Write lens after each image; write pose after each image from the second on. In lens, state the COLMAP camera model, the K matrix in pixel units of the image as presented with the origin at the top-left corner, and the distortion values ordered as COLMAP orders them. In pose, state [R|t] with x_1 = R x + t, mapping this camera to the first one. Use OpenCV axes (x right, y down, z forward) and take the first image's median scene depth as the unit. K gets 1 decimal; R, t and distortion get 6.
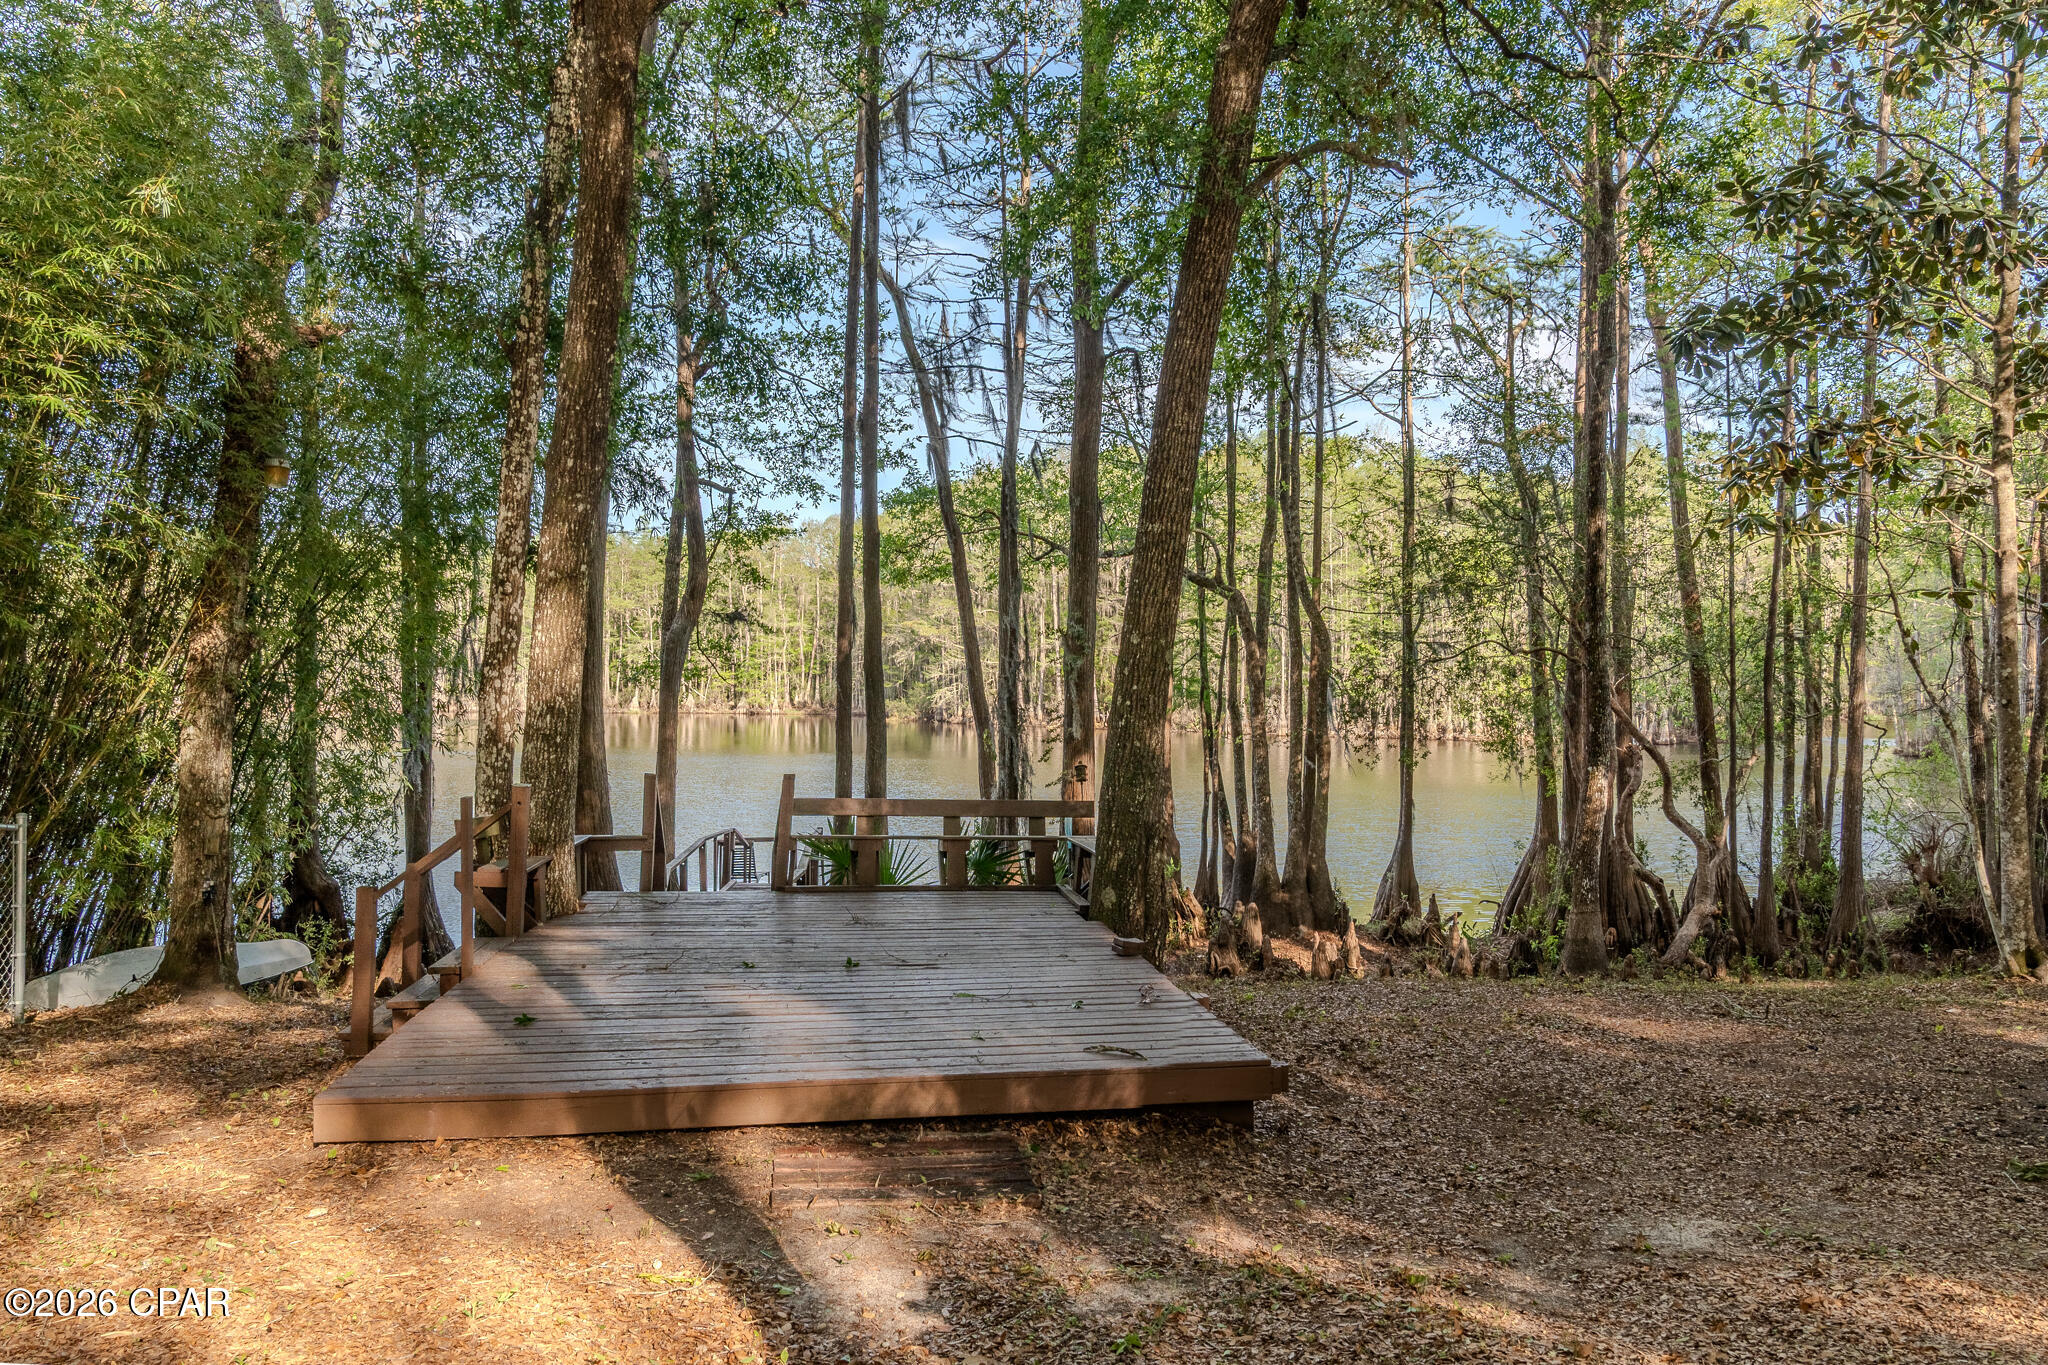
lens RADIAL K [[1389.0, 0, 1023.3], [0, 1389.0, 739.3], [0, 0, 1]] dist [-0.059931, -0.000629]
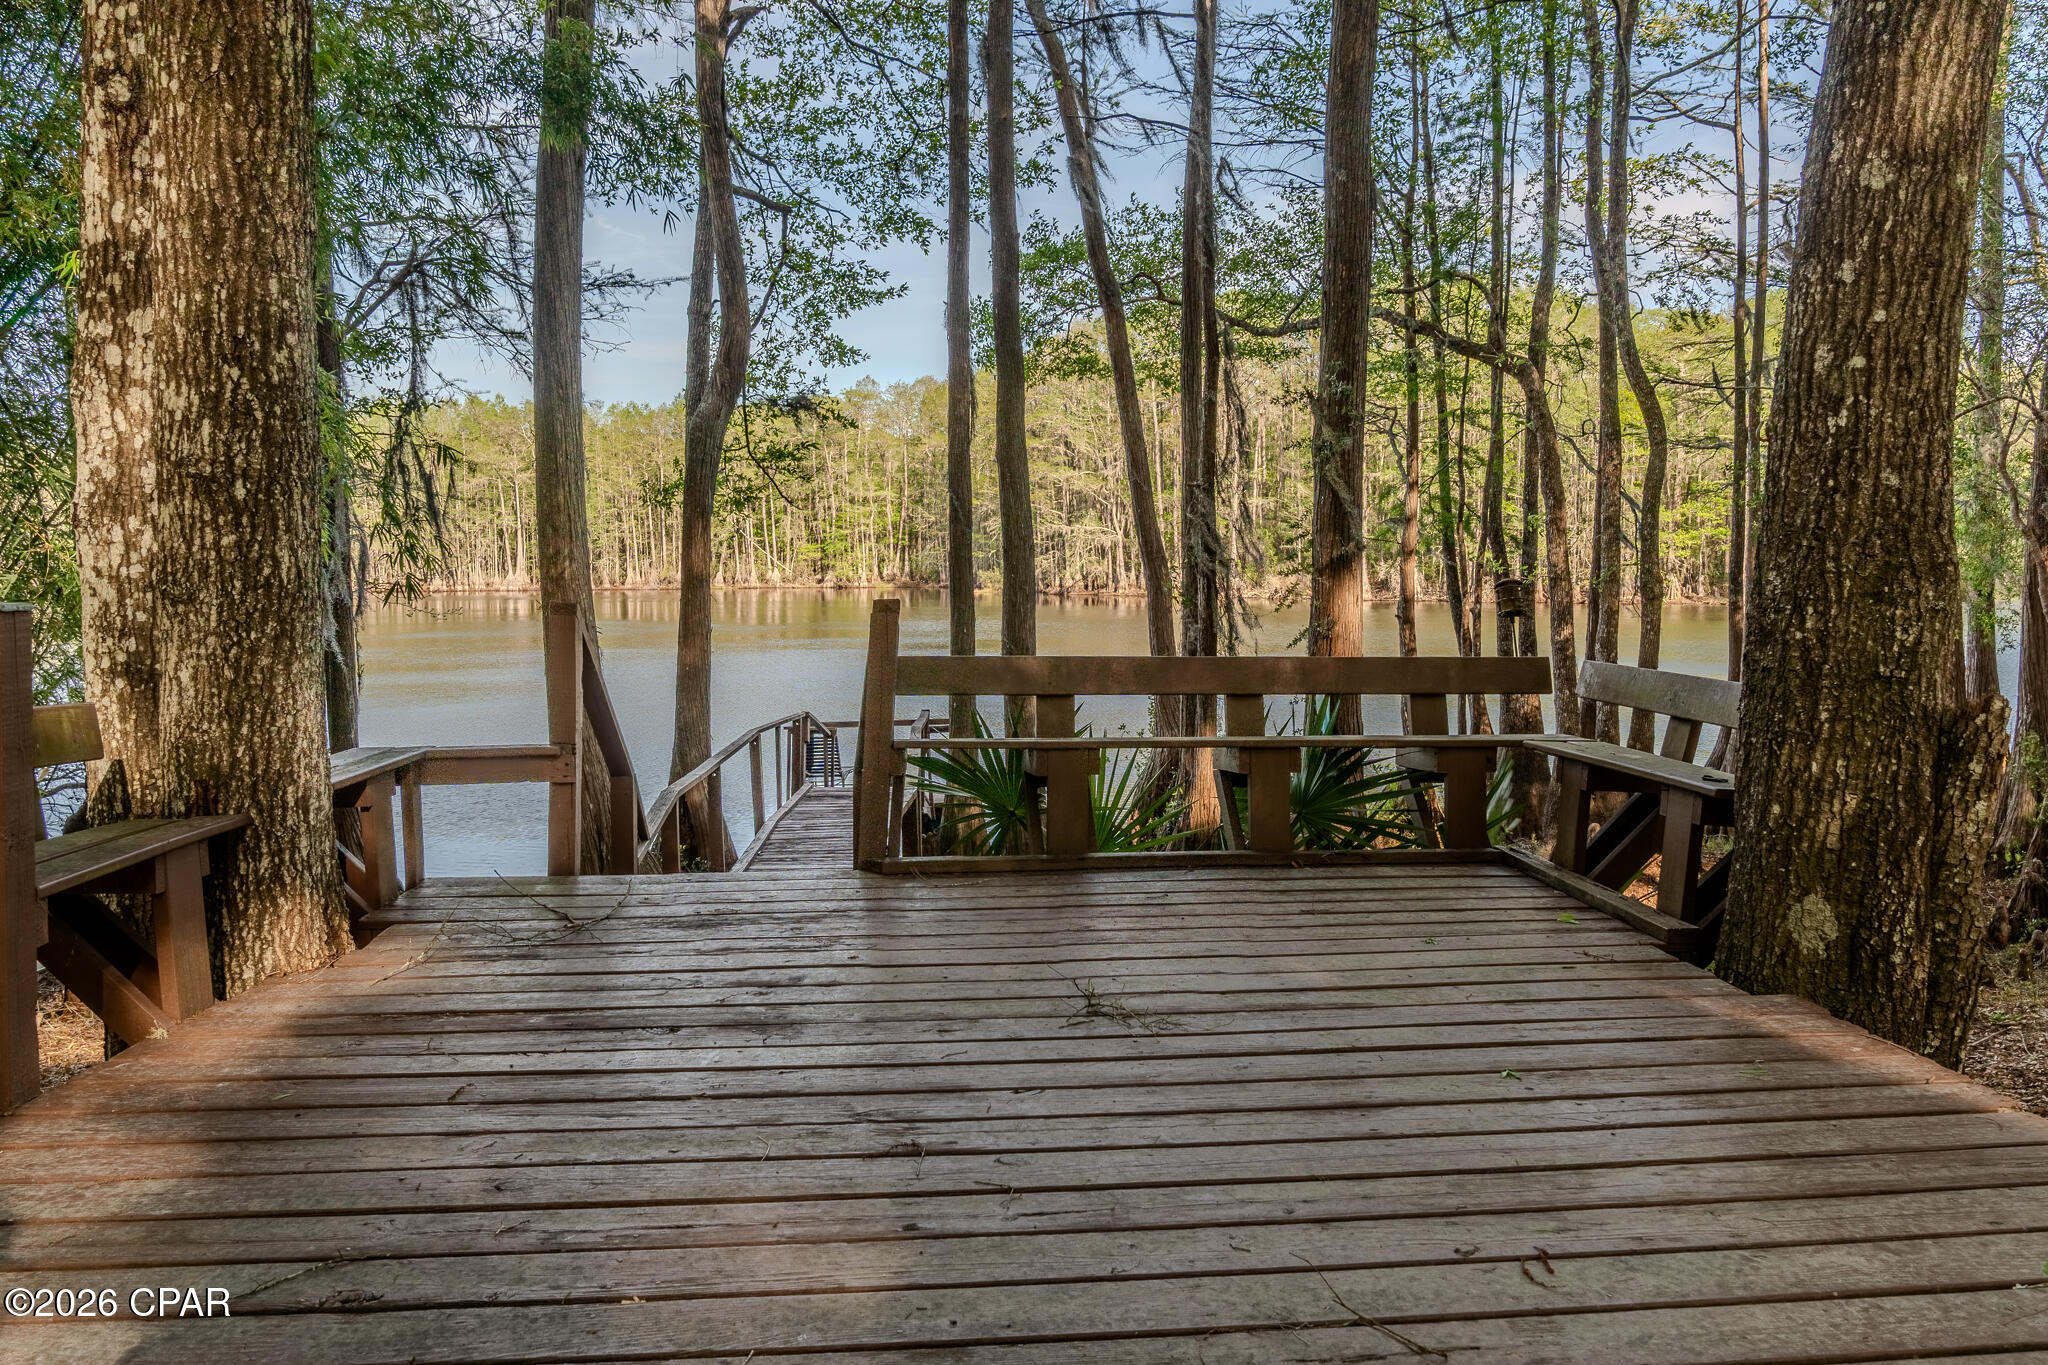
lens RADIAL K [[1402.3, 0, 1029.6], [0, 1402.3, 695.4], [0, 0, 1]] dist [-0.033320, -0.001331]
pose [[0.998121, -0.009465, -0.060535, -0.048339], [0.012983, 0.998233, 0.057990, 0.014658], [0.059879, -0.058667, 0.996480, 0.277831]]
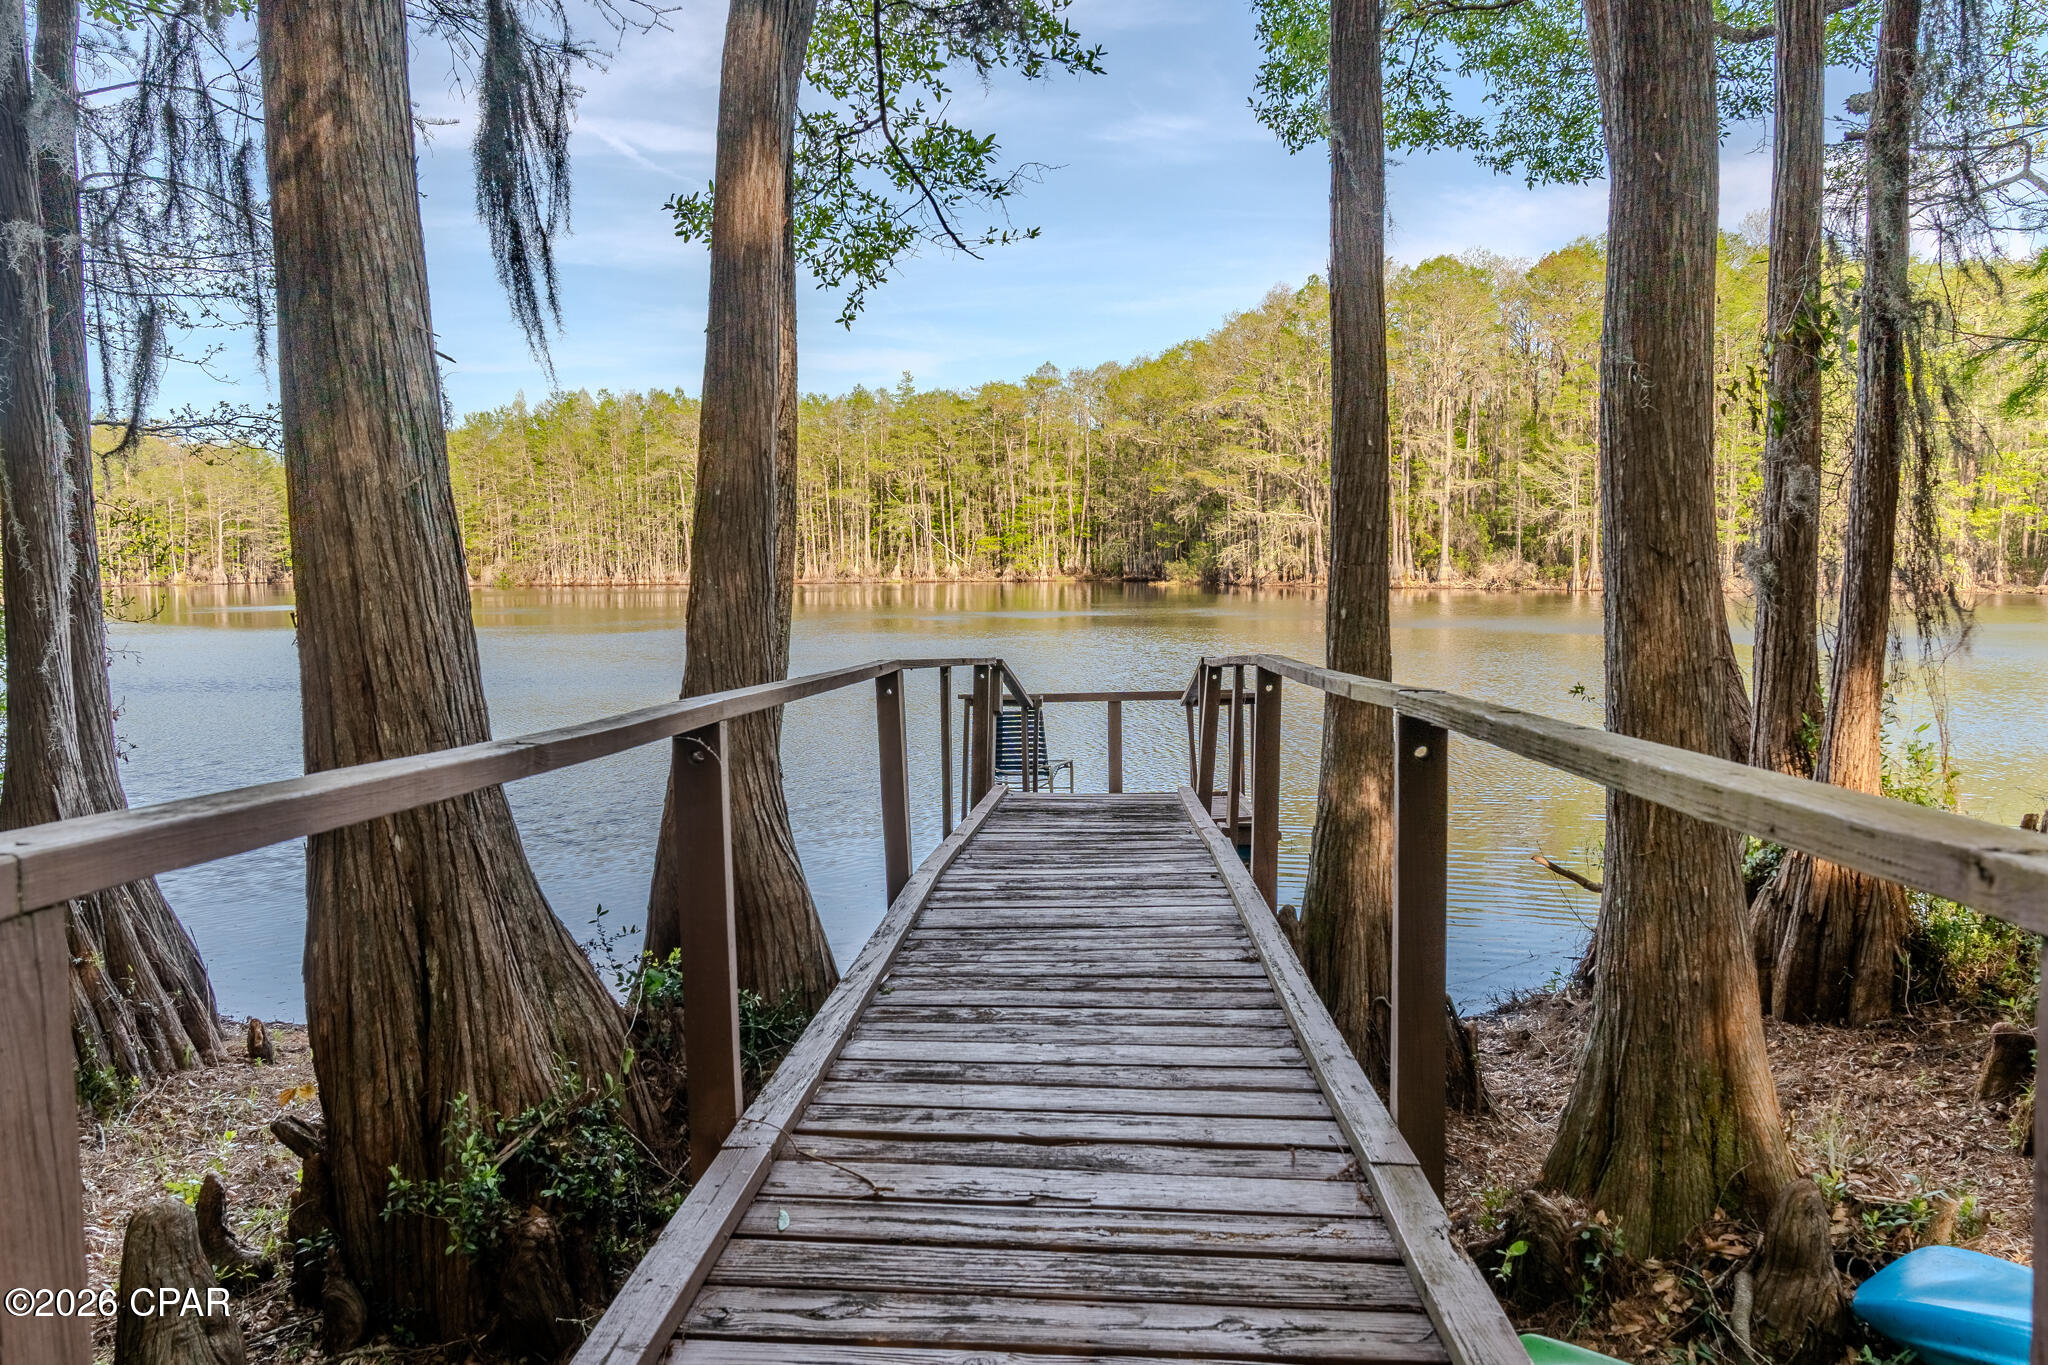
lens RADIAL K [[1402.3, 0, 1029.6], [0, 1402.3, 695.4], [0, 0, 1]] dist [-0.033320, -0.001331]
pose [[0.982837, -0.001204, -0.184472, -0.127775], [0.011592, 0.998406, 0.055240, 0.054131], [0.184112, -0.056431, 0.981284, 0.611728]]
